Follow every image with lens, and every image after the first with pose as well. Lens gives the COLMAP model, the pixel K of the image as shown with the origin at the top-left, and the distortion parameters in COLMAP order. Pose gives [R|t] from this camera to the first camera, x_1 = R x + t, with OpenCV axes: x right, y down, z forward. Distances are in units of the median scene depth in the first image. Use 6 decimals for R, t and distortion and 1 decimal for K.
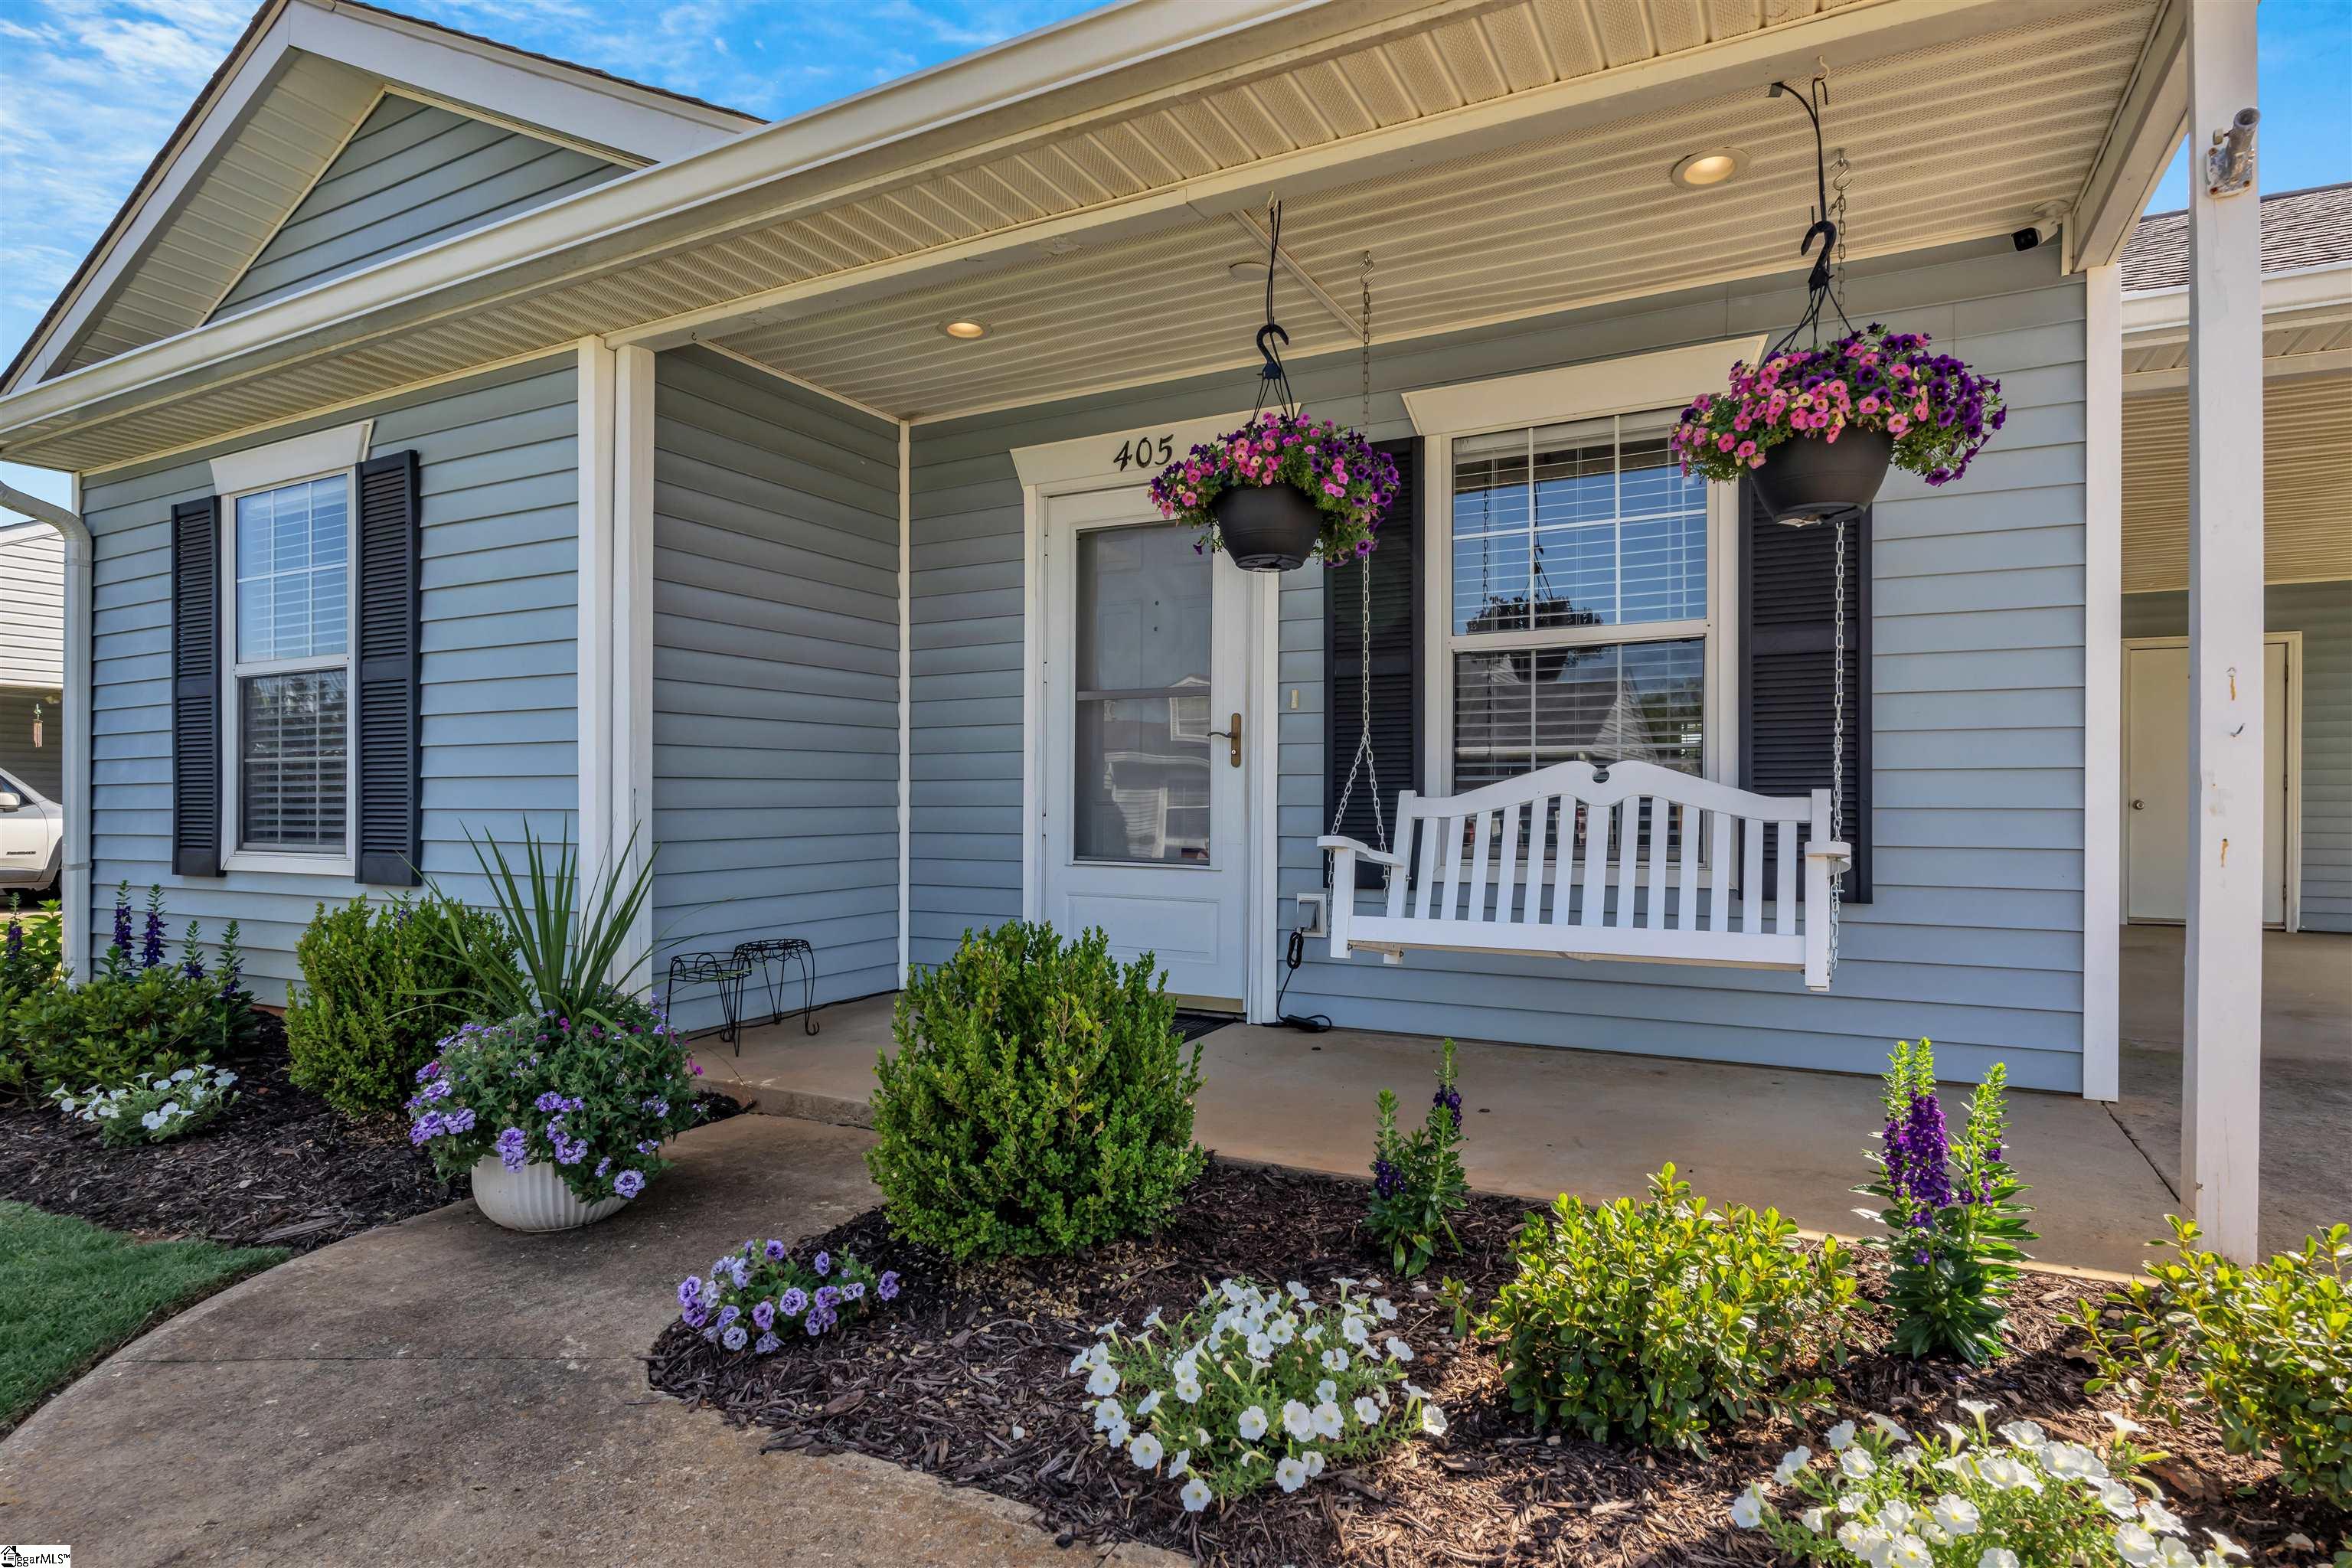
lens RADIAL K [[1271.1, 0, 1179.8], [0, 1271.1, 810.9], [0, 0, 1]] dist [-0.002127, -0.000096]
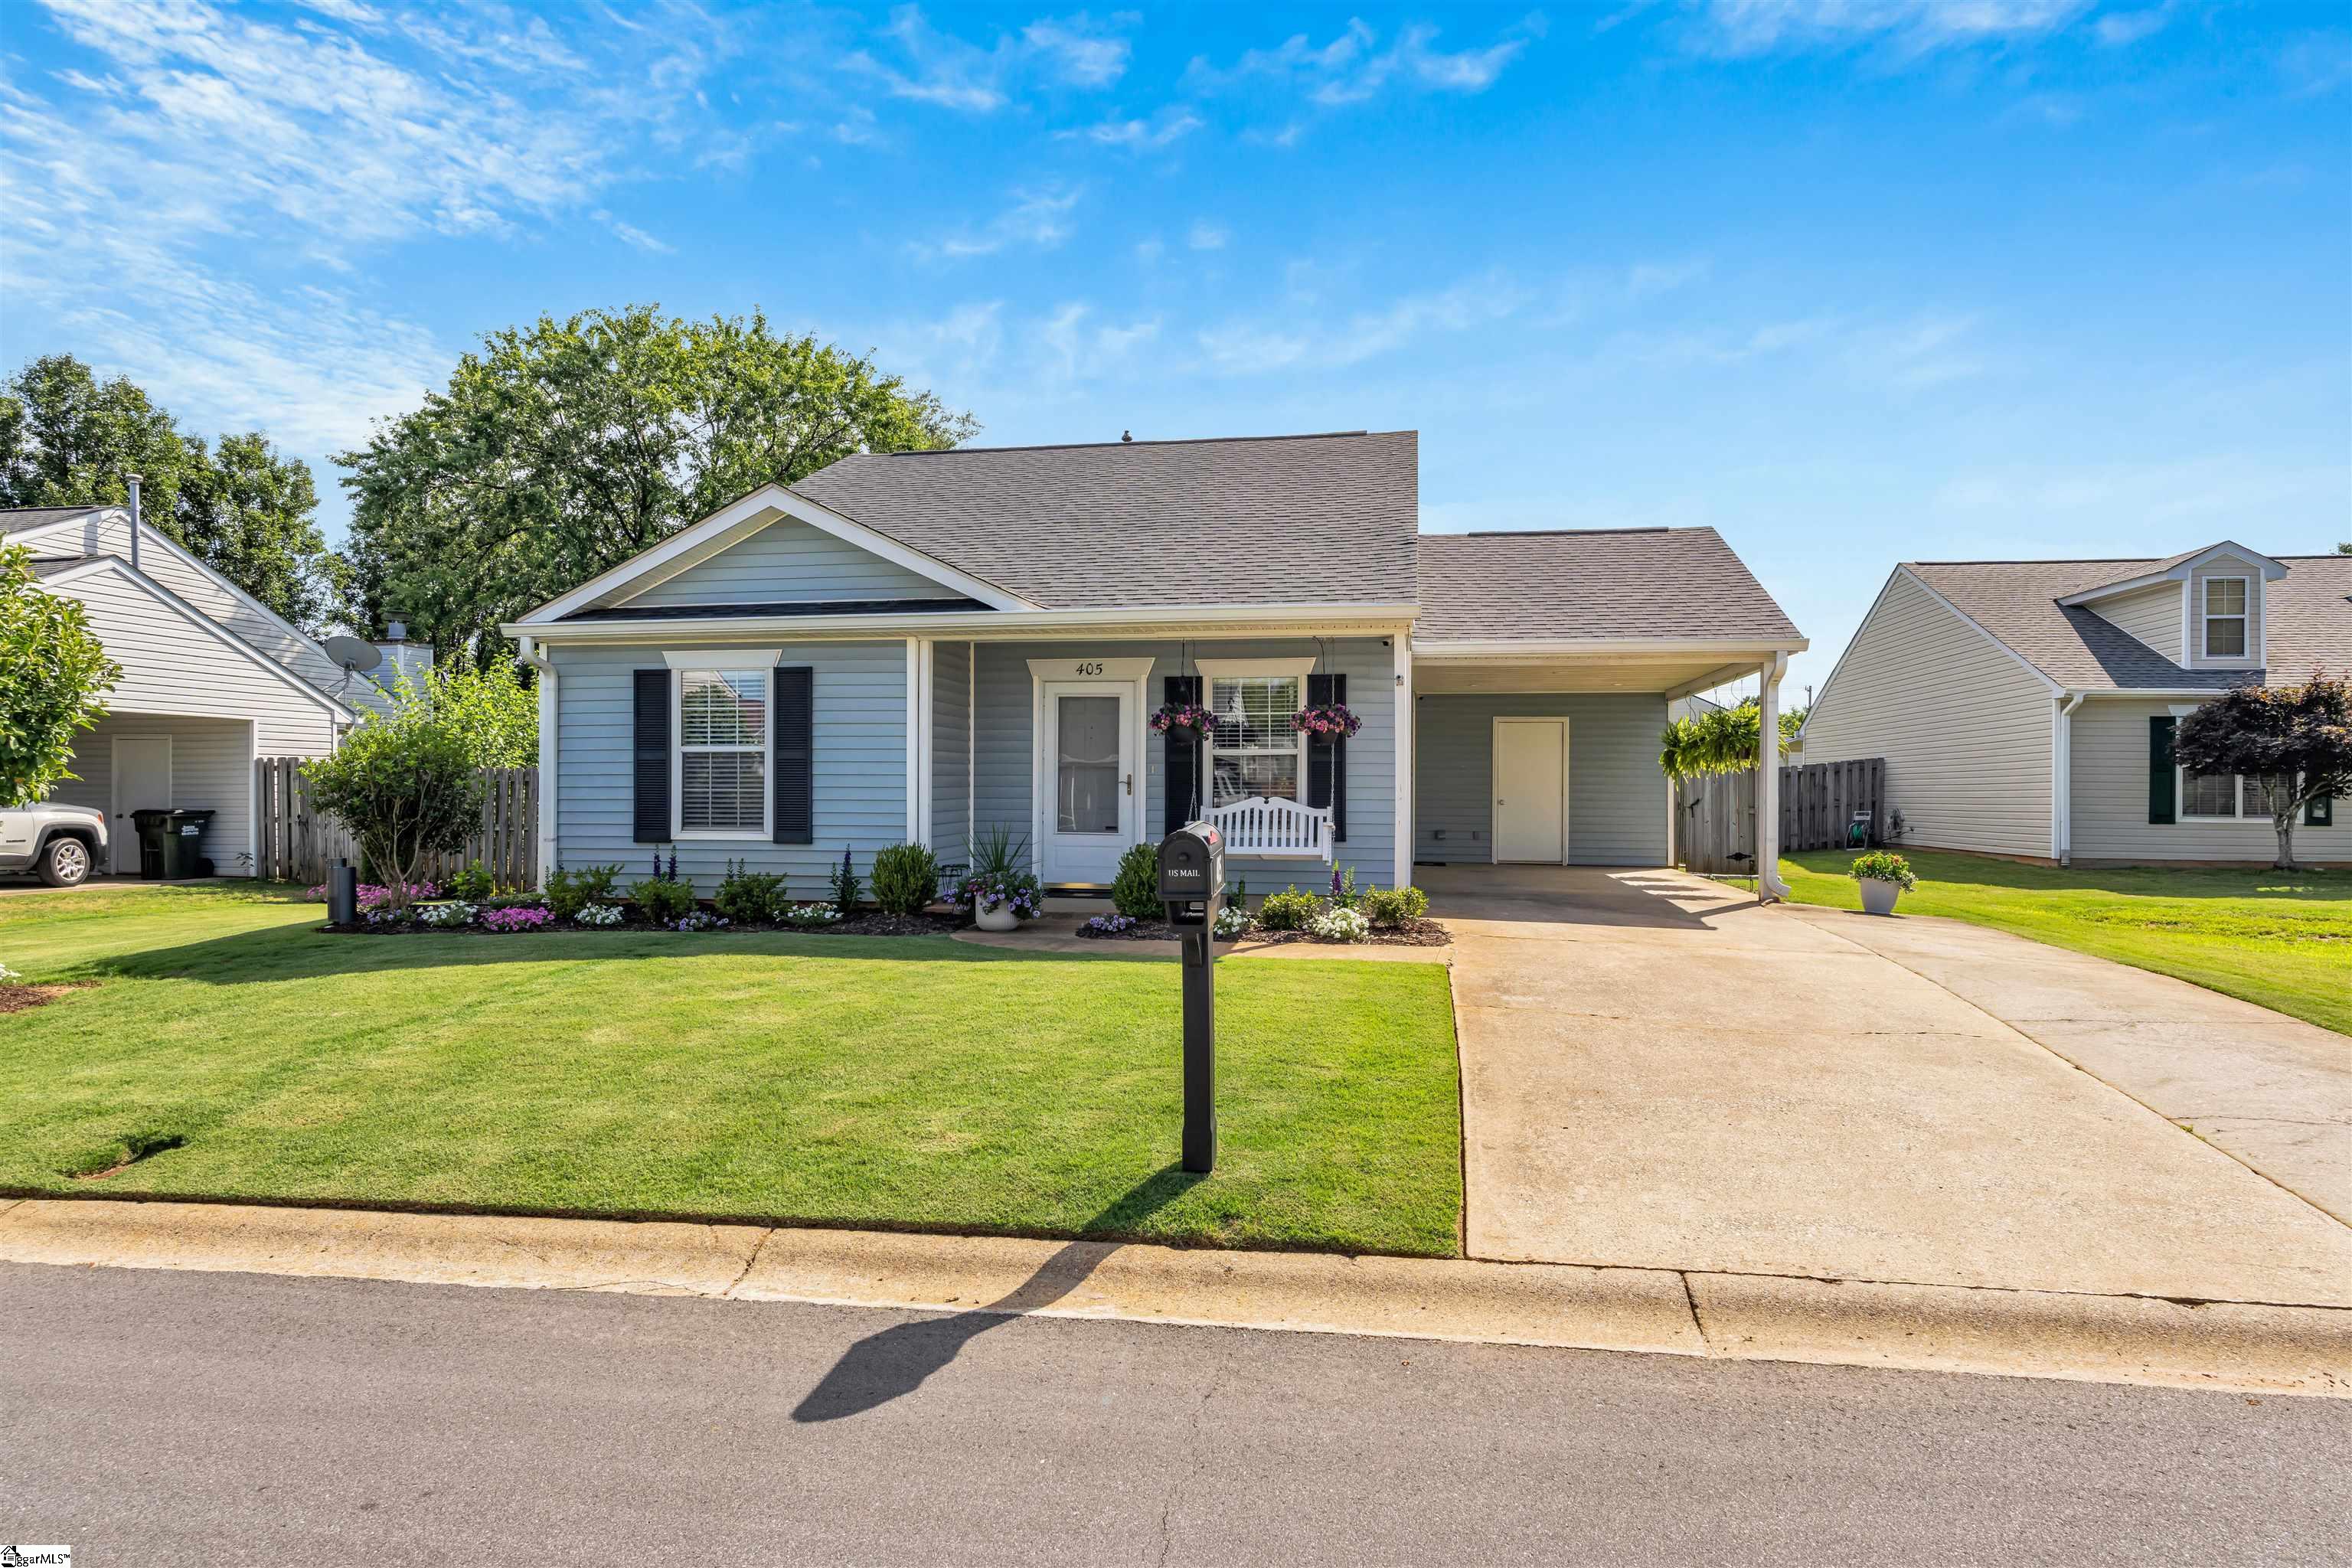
lens RADIAL K [[1417.9, 0, 1196.1], [0, 1417.9, 790.1], [0, 0, 1]] dist [-0.000154, -0.000642]
pose [[0.948273, 0.001080, 0.317453, -0.765800], [-0.000705, 0.999999, -0.001296, -0.041854], [-0.317454, 0.001005, 0.948273, -1.834084]]
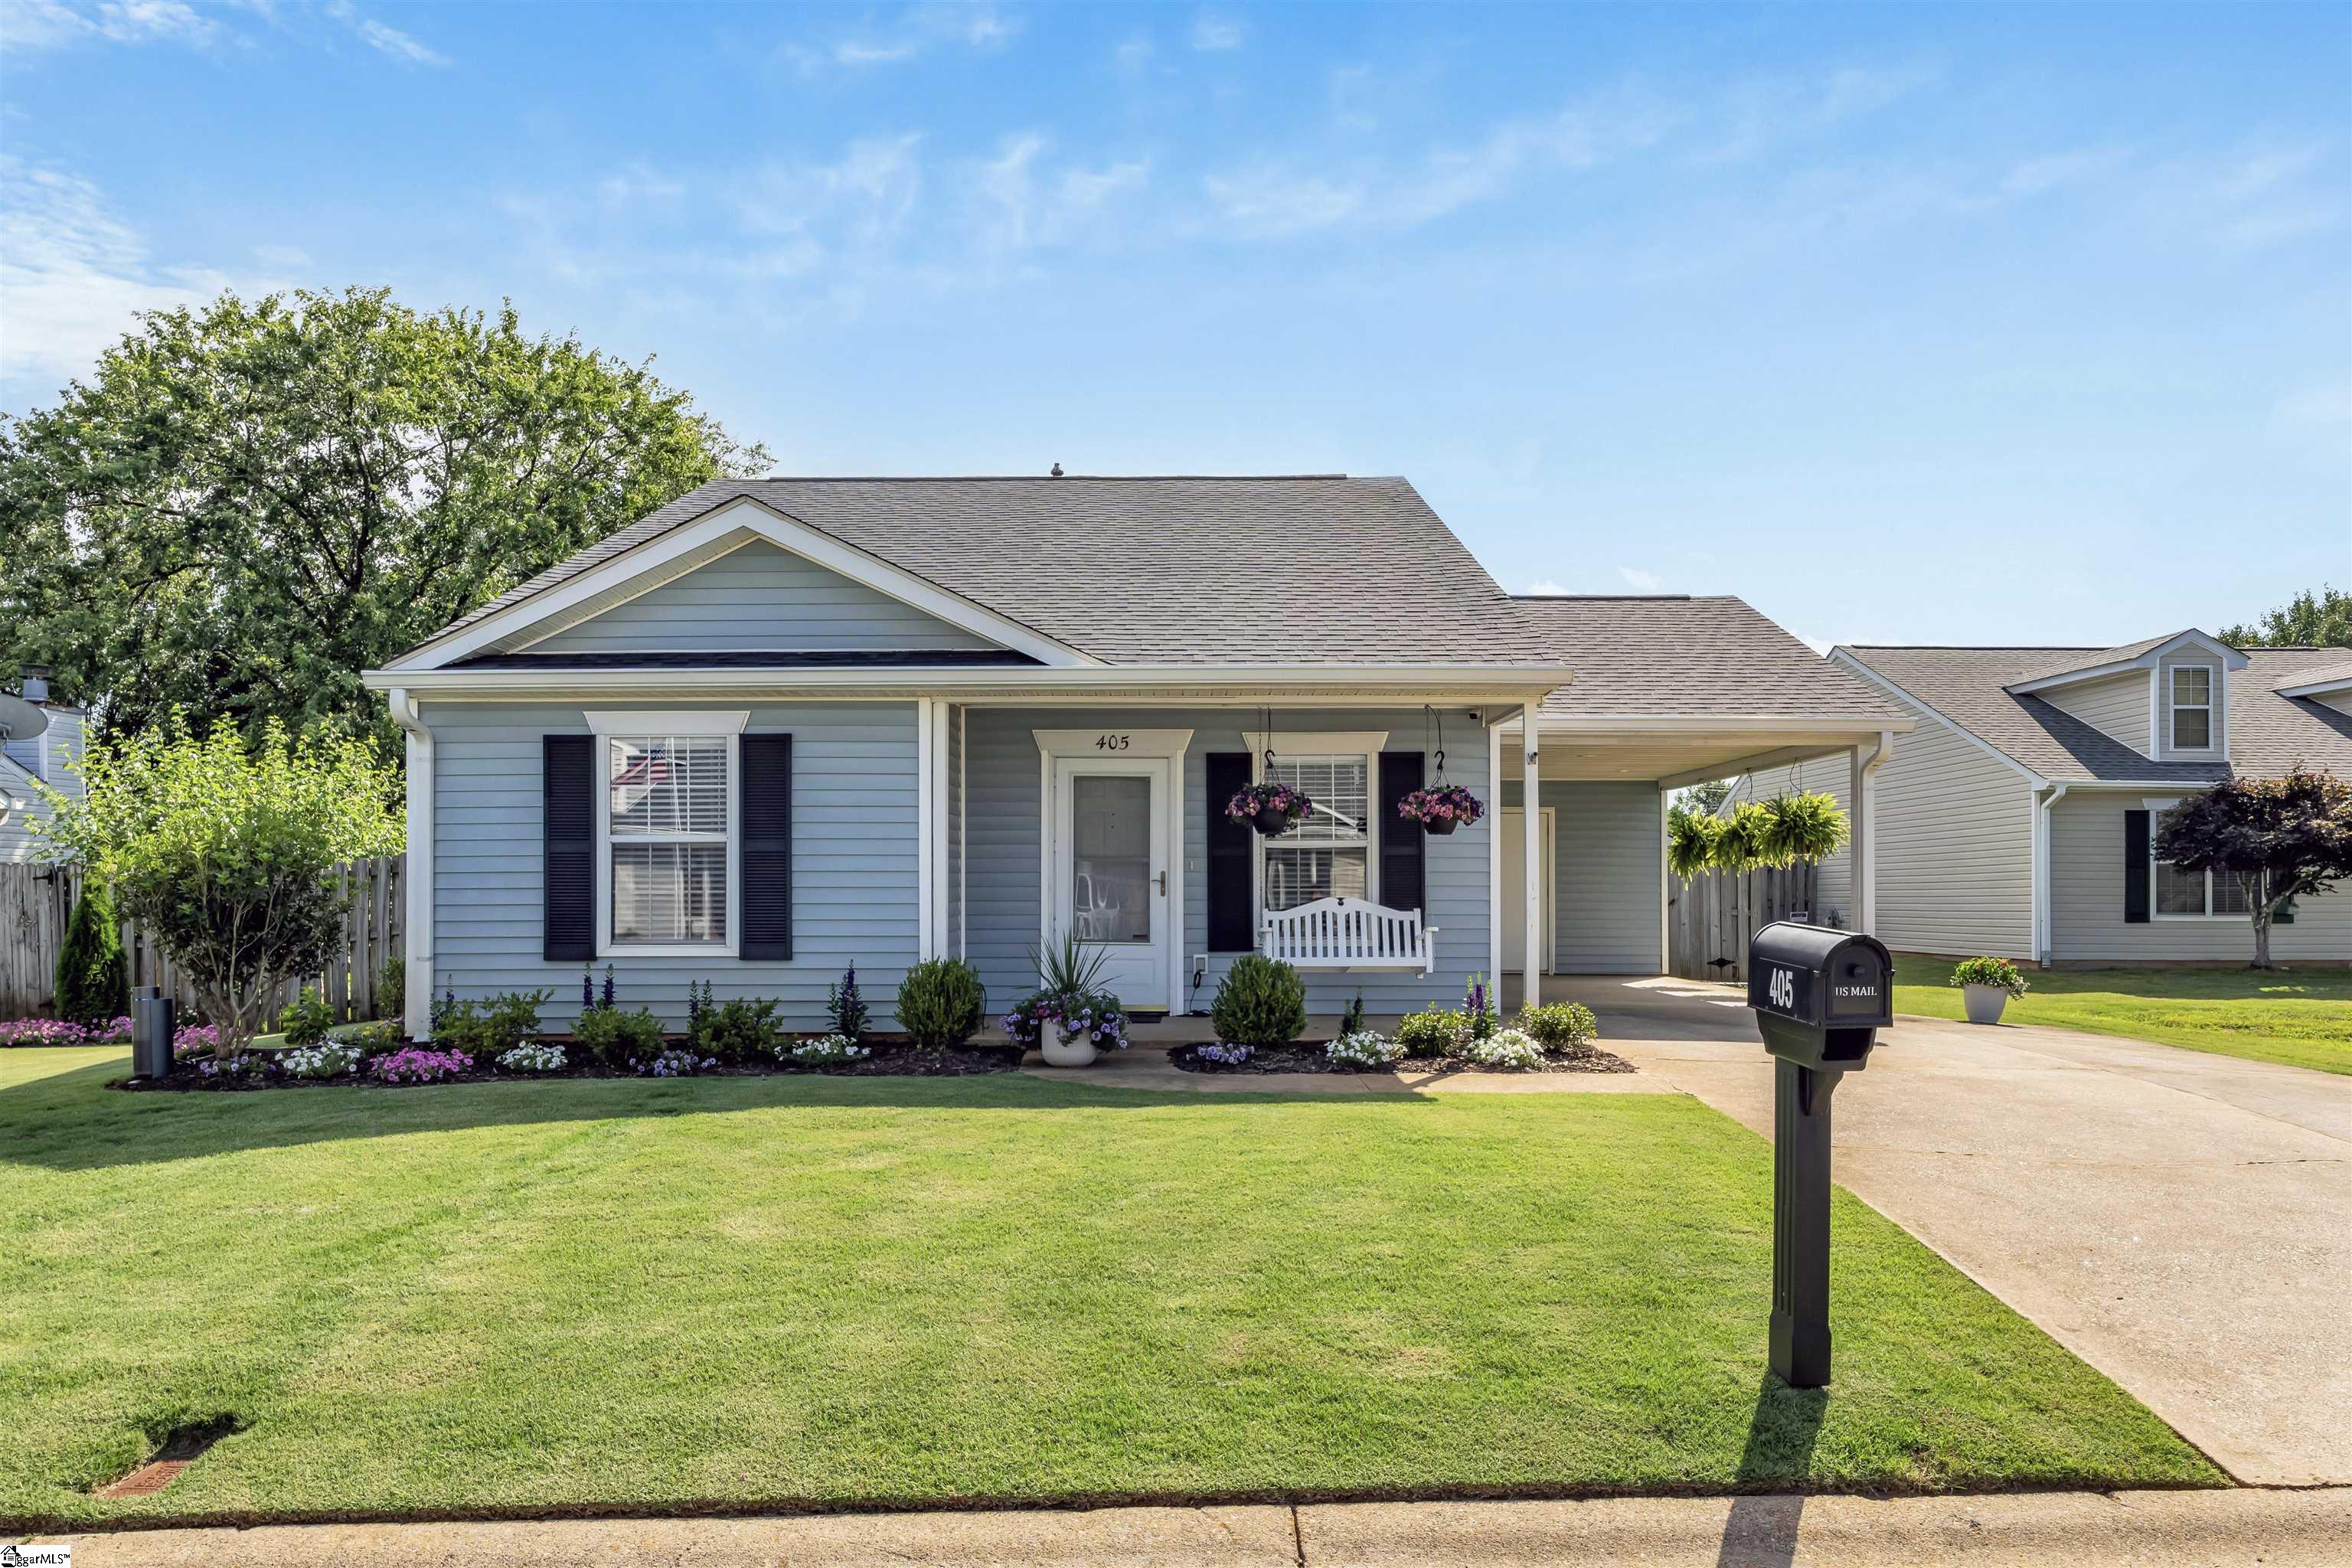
lens RADIAL K [[1584.1, 0, 1206.5], [0, 1584.1, 895.8], [0, 0, 1]] dist [-0.005836, -0.000294]
pose [[0.877334, -0.003414, 0.479868, -1.198749], [0.004123, 0.999991, -0.000423, -0.034643], [-0.479862, 0.002349, 0.877341, -1.401668]]
